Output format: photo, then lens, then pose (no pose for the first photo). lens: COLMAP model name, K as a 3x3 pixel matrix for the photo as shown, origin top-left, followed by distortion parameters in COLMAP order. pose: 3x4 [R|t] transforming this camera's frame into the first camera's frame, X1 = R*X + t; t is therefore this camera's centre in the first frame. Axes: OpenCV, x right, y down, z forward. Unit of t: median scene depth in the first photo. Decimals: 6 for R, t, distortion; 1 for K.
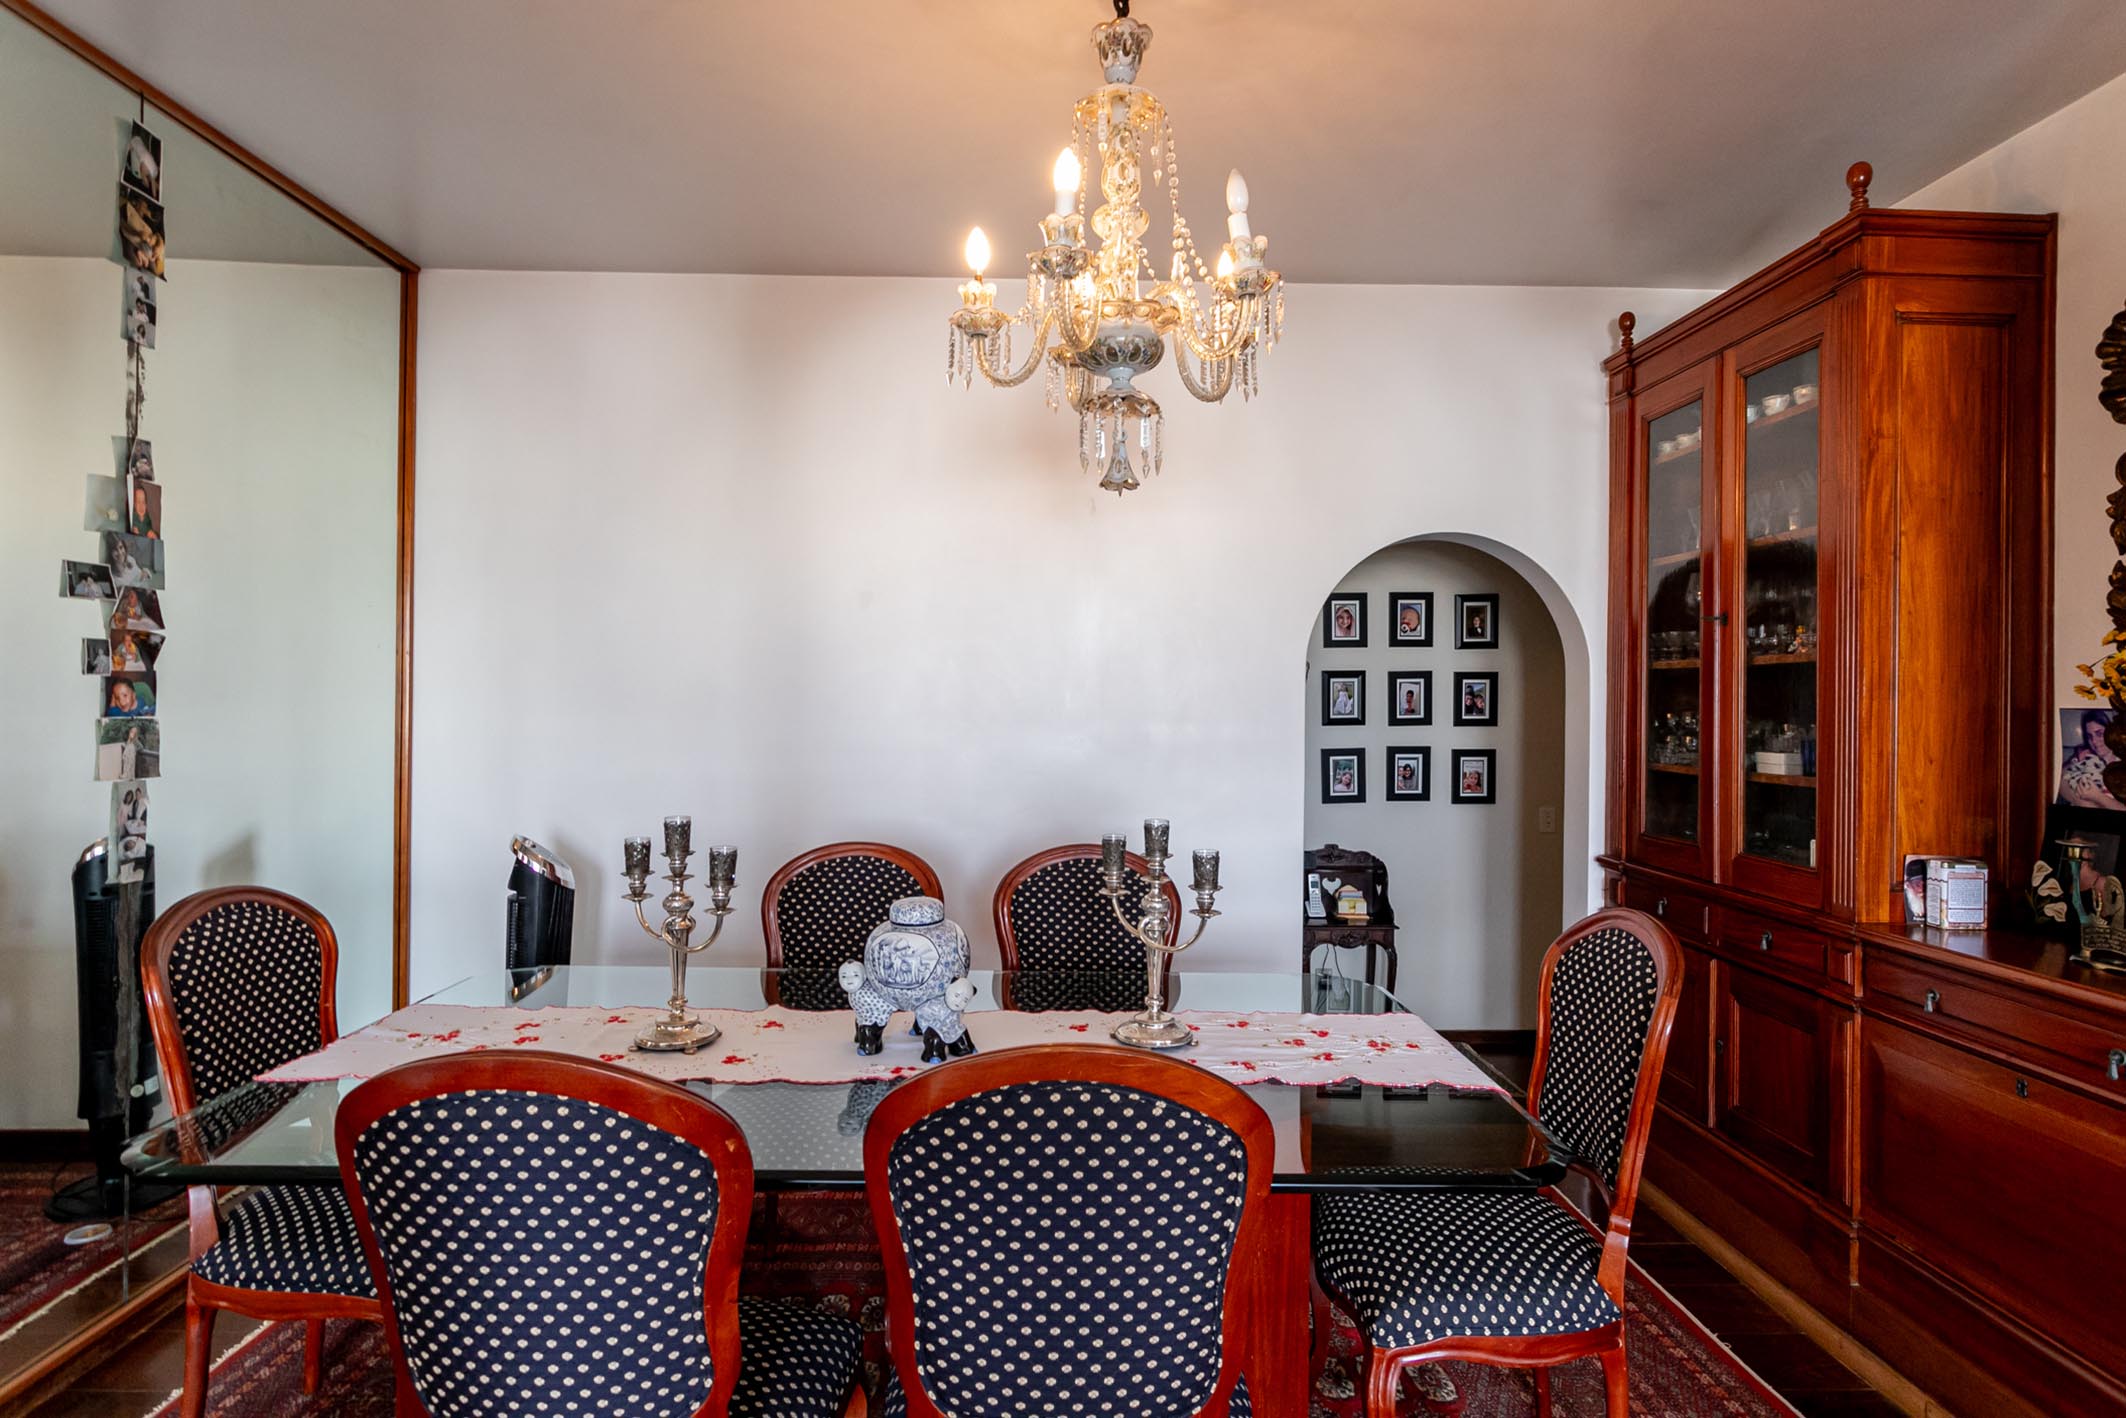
lens RADIAL K [[1066.1, 0, 1063.2], [0, 1066.1, 708.6], [0, 0, 1]] dist [0.006513, 0.000845]
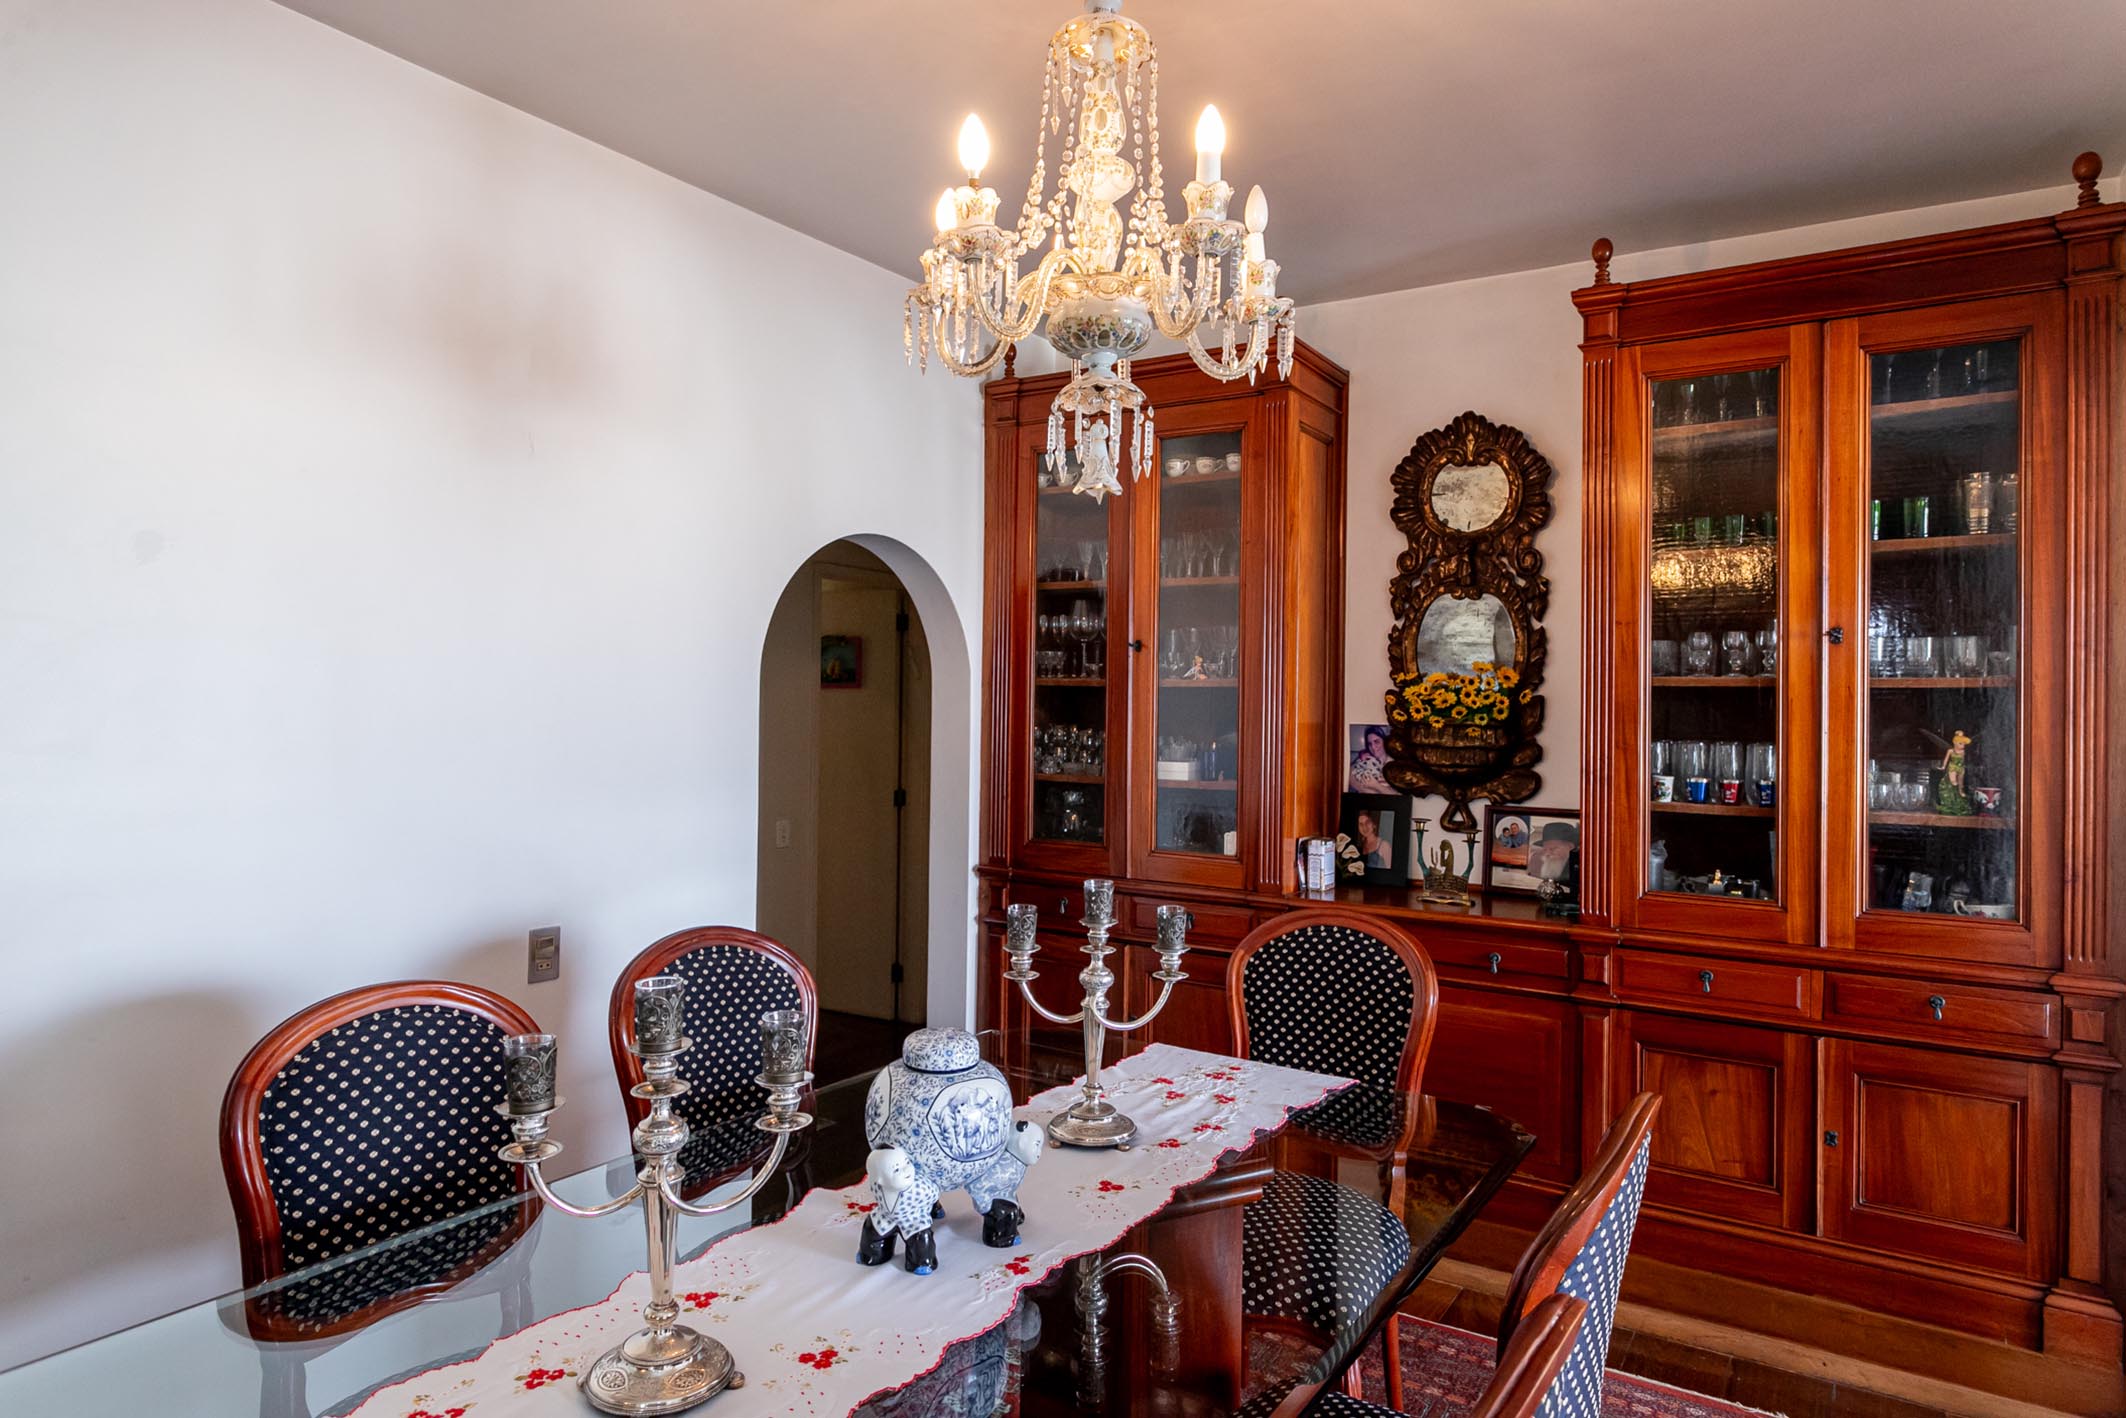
lens RADIAL K [[1234.4, 0, 1060.8], [0, 1234.4, 702.8], [0, 0, 1]] dist [0.007134, 0.000060]
pose [[0.576866, -0.002310, 0.816836, -0.623516], [-0.001482, 0.999991, 0.003874, -0.034571], [-0.816837, -0.003446, 0.576858, 0.378678]]
